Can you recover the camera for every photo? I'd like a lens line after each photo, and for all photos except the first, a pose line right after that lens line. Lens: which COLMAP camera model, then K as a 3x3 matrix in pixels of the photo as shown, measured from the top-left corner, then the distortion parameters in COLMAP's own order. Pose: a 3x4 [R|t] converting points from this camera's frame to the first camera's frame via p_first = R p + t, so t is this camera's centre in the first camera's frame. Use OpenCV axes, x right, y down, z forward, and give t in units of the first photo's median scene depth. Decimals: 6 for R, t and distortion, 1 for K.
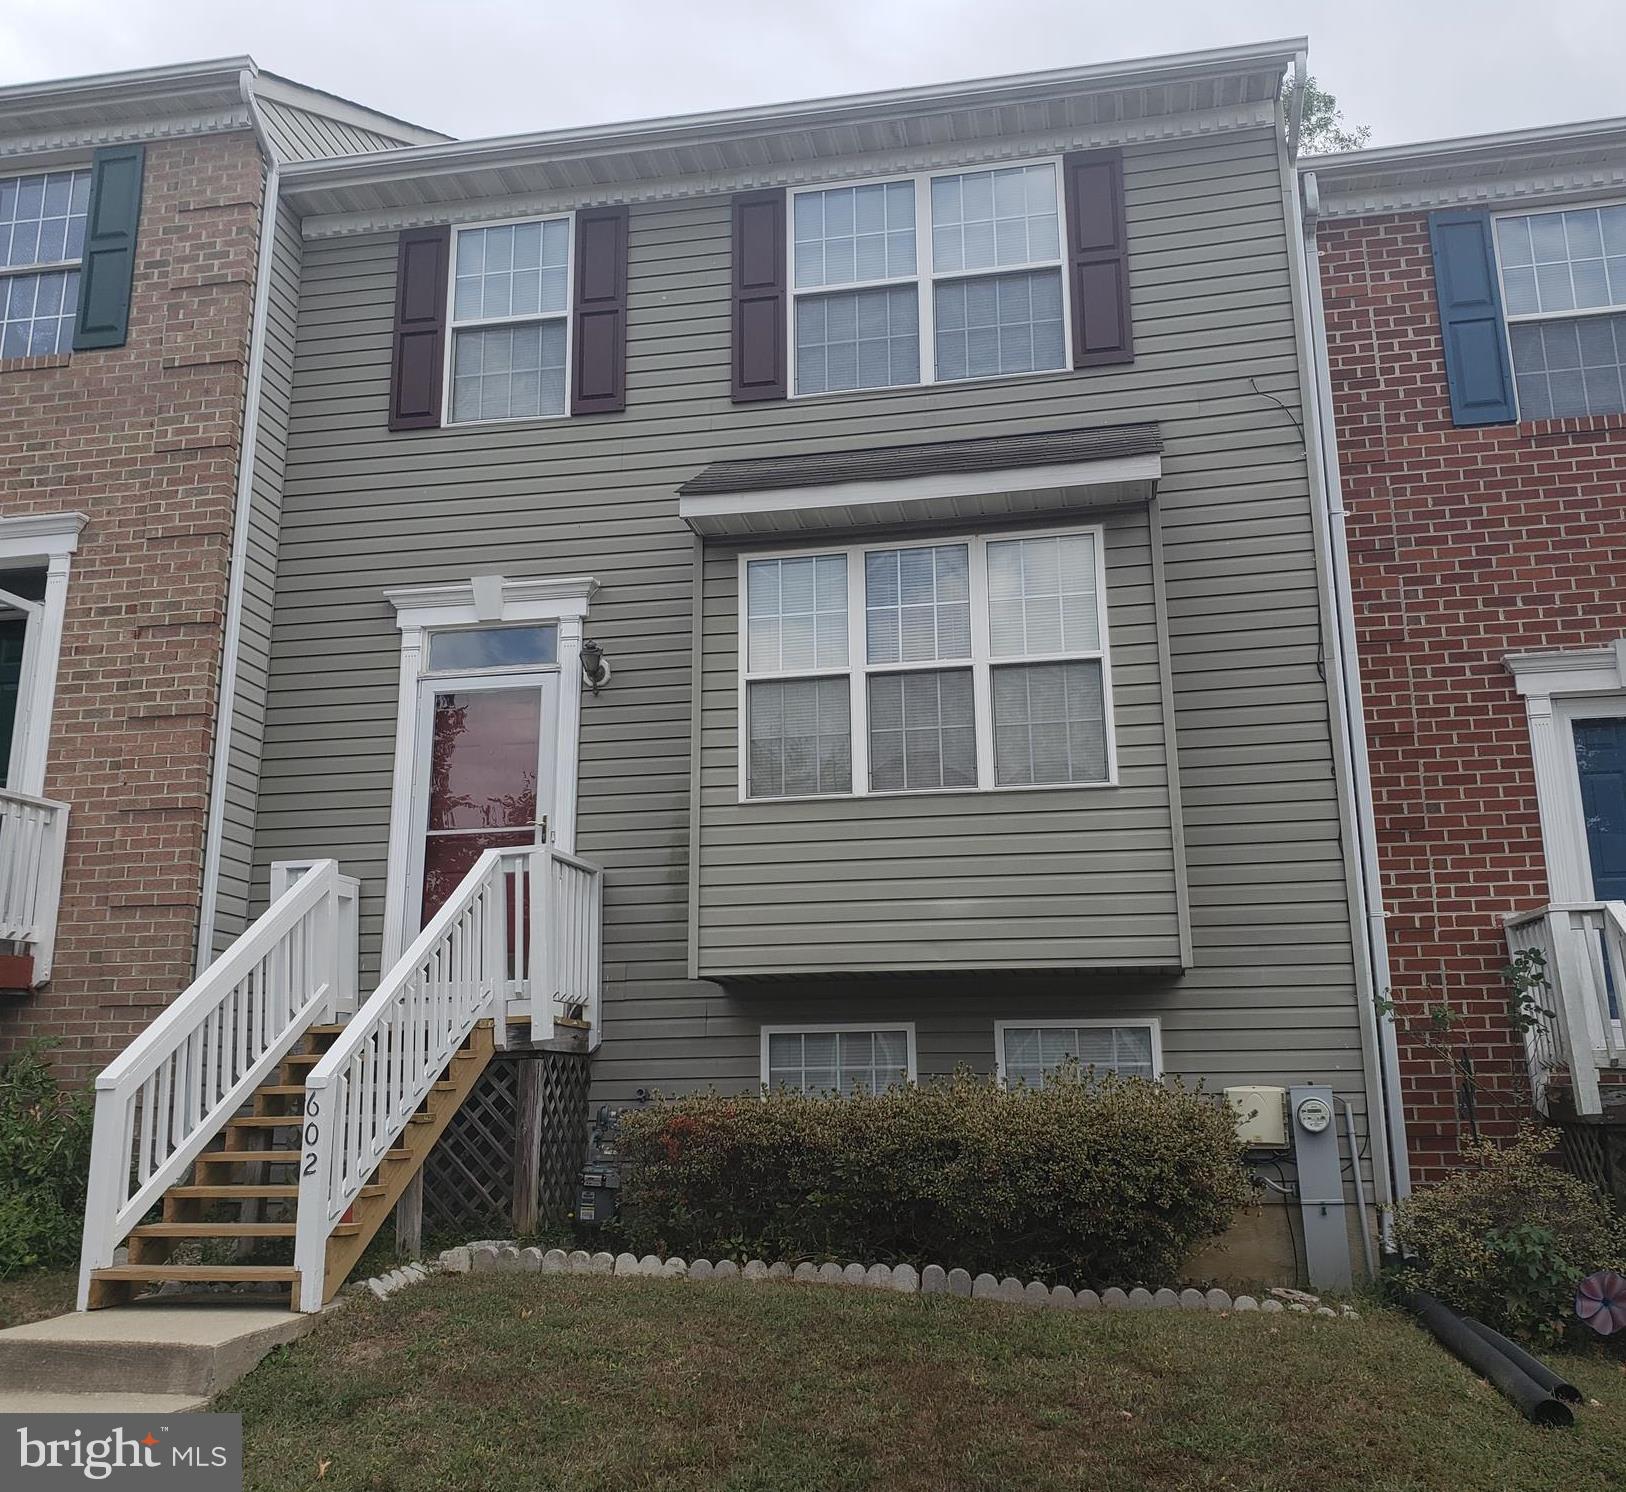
lens RADIAL K [[1600.8, 0, 808.3], [0, 1600.8, 700.7], [0, 0, 1]] dist [0.018098, 0.000000]
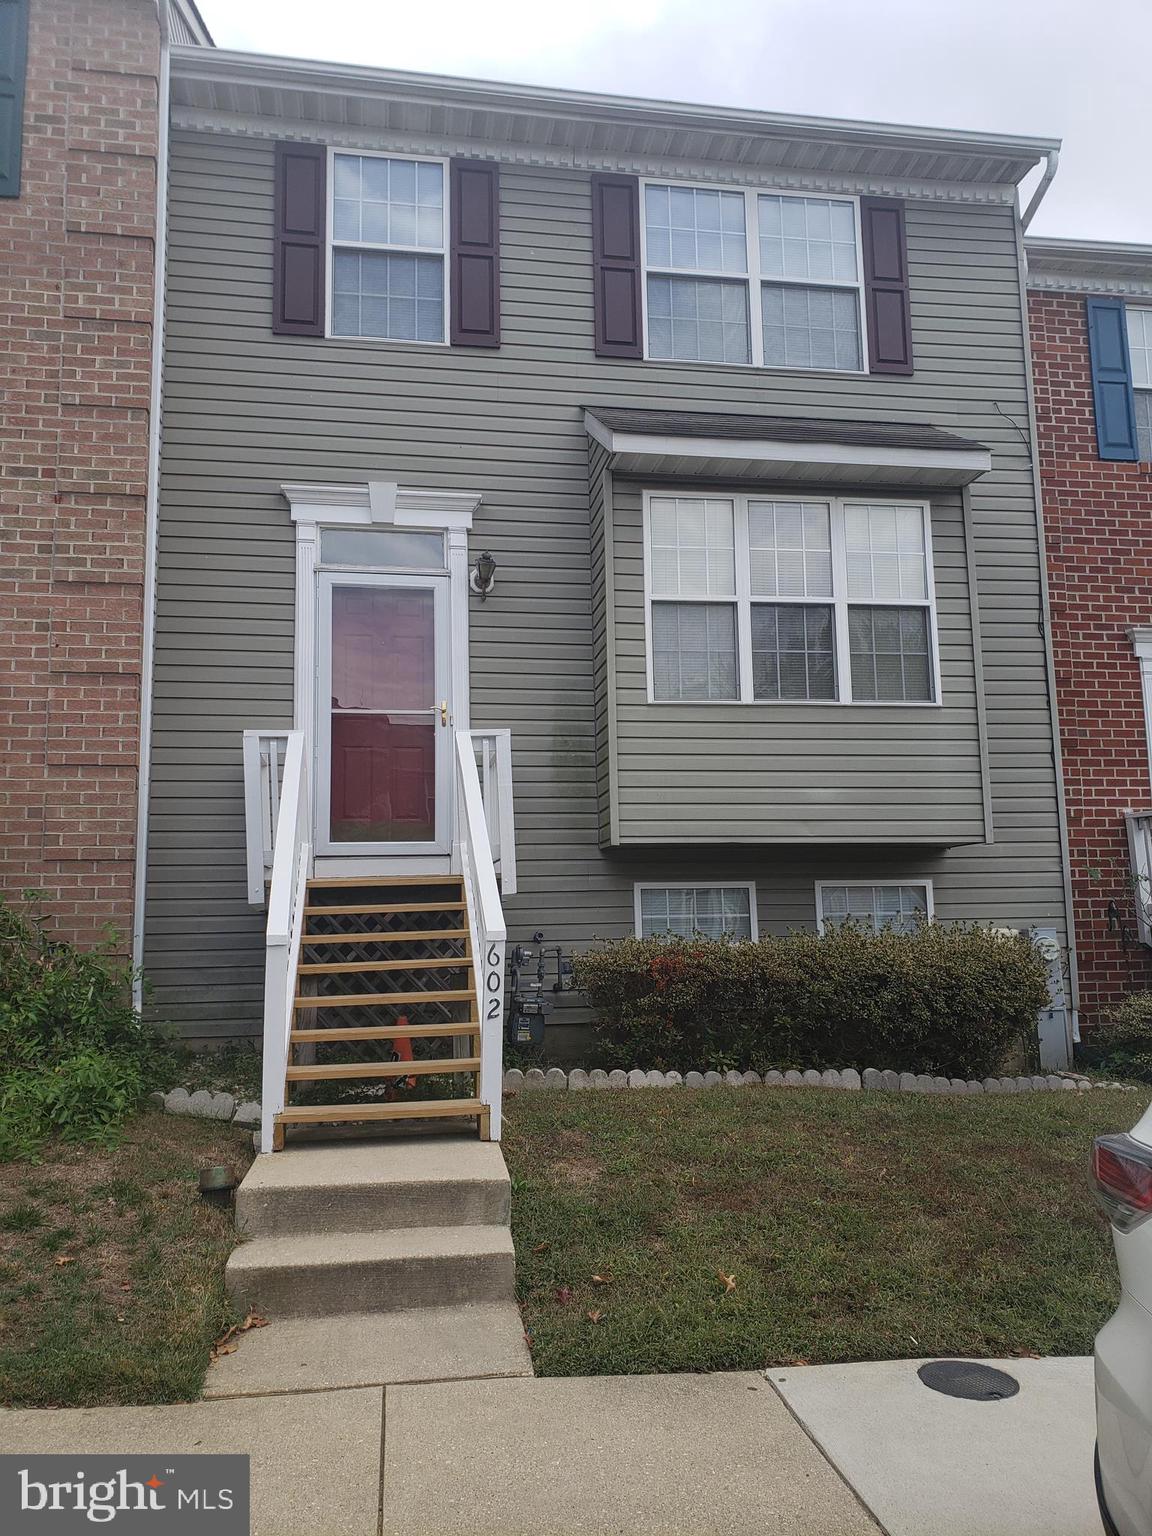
lens RADIAL K [[1197.1, 0, 571.6], [0, 1197.1, 763.4], [0, 0, 1]] dist [0.033544, -0.025101]
pose [[0.934173, 0.040469, 0.354517, -0.382607], [-0.079428, 0.992204, 0.096035, 0.026088], [-0.347867, -0.117872, 0.930105, 0.162390]]
